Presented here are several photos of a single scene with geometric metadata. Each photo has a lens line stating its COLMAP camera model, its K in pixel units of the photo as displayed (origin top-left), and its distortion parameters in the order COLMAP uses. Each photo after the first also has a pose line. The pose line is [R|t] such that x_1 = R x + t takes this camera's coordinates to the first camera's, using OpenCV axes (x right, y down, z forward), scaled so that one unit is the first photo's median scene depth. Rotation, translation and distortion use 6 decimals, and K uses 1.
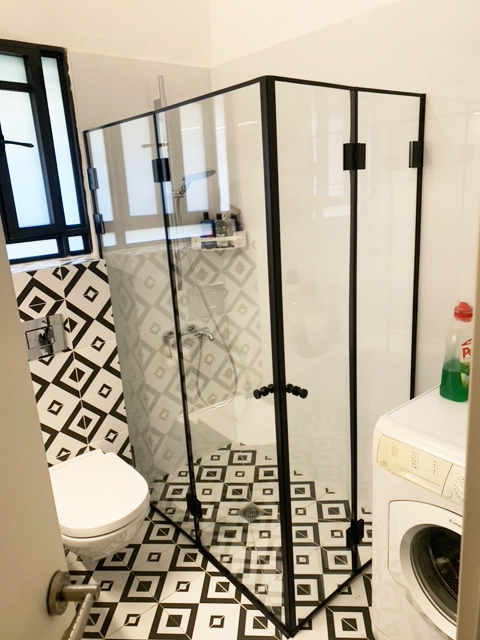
lens RADIAL K [[491.1, 0, 241.0], [0, 491.1, 319.9], [0, 0, 1]] dist [0.011727, -0.008108]
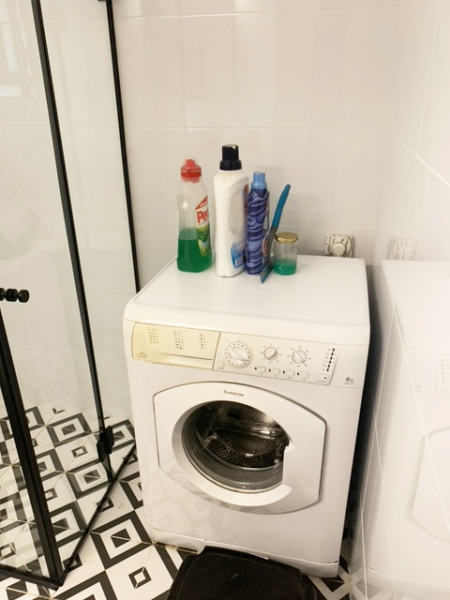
lens RADIAL K [[460.4, 0, 225.1], [0, 460.4, 302.0], [0, 0, 1]] dist [0.011727, -0.008108]
pose [[0.793227, -0.204982, 0.573388, -0.026561], [0.125045, 0.976403, 0.176069, 0.063378], [-0.595949, -0.067963, 0.800141, 0.224544]]
